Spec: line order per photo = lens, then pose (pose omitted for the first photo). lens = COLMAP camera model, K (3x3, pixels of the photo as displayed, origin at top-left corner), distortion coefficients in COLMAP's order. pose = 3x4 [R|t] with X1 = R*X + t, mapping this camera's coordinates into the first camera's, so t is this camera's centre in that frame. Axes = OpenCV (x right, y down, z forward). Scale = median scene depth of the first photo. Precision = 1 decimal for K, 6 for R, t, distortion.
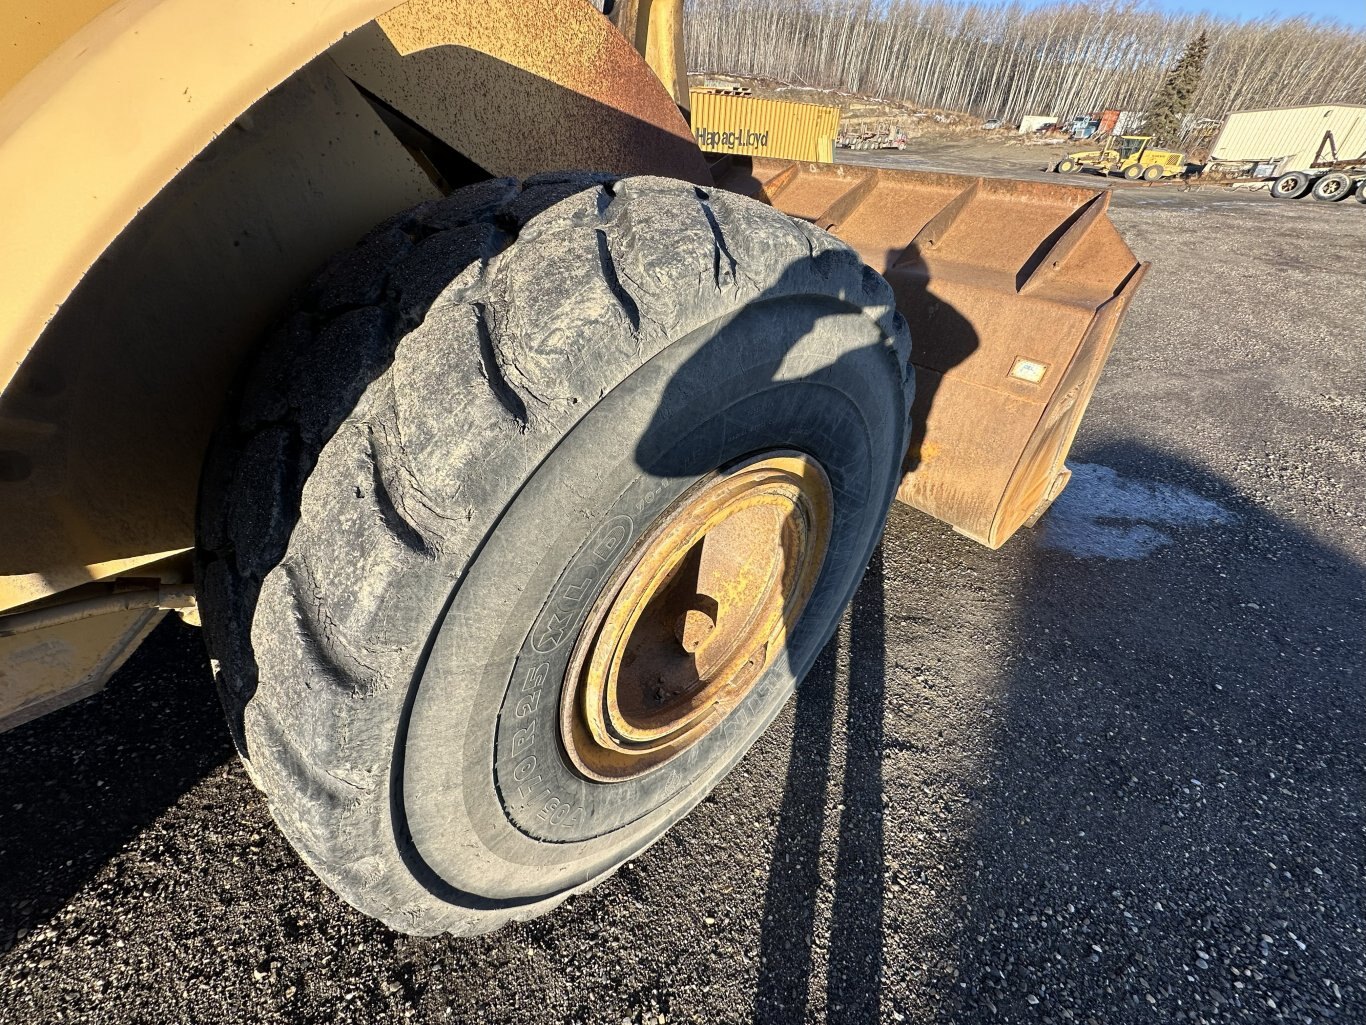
lens RADIAL K [[541.7, 0, 683.0], [0, 541.7, 512.5], [0, 0, 1]] dist [-0.000697, -0.000284]
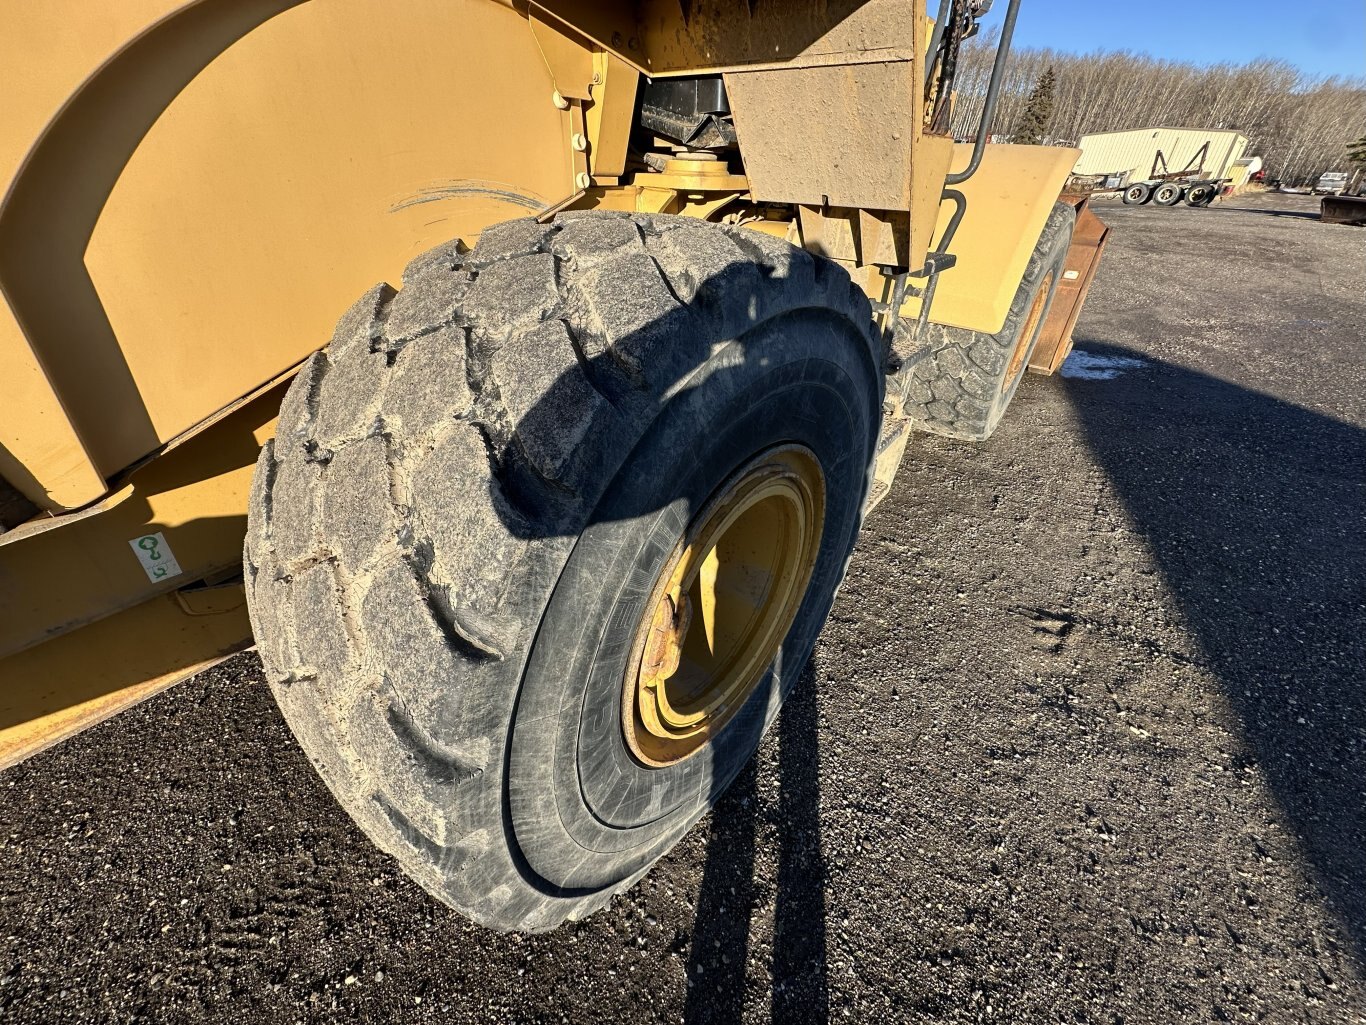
lens RADIAL K [[541.7, 0, 683.0], [0, 541.7, 512.5], [0, 0, 1]] dist [-0.000697, -0.000284]
pose [[0.989152, -0.095069, 0.111984, -0.109596], [0.098901, 0.994670, -0.029165, 0.052635], [-0.108614, 0.039924, 0.993282, -0.086778]]
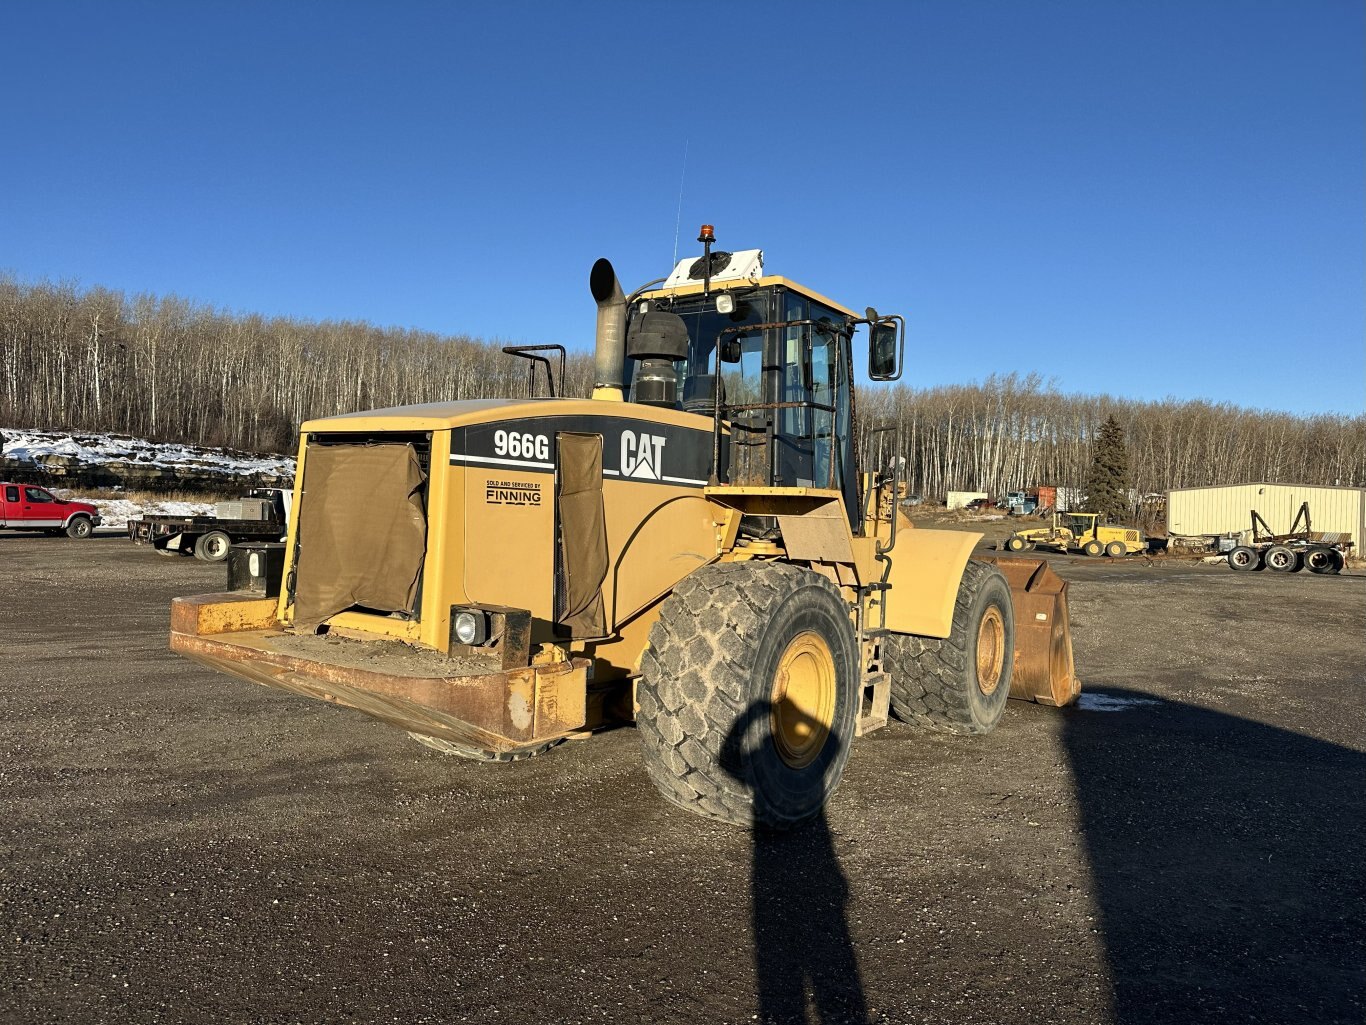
lens RADIAL K [[948.6, 0, 677.9], [0, 948.6, 517.6], [0, 0, 1]] dist [0.097459, -0.151549]
pose [[0.980082, -0.010040, 0.198337, -0.172472], [0.120742, 0.823052, -0.554984, 0.146377], [-0.157670, 0.567877, 0.807871, -0.237392]]
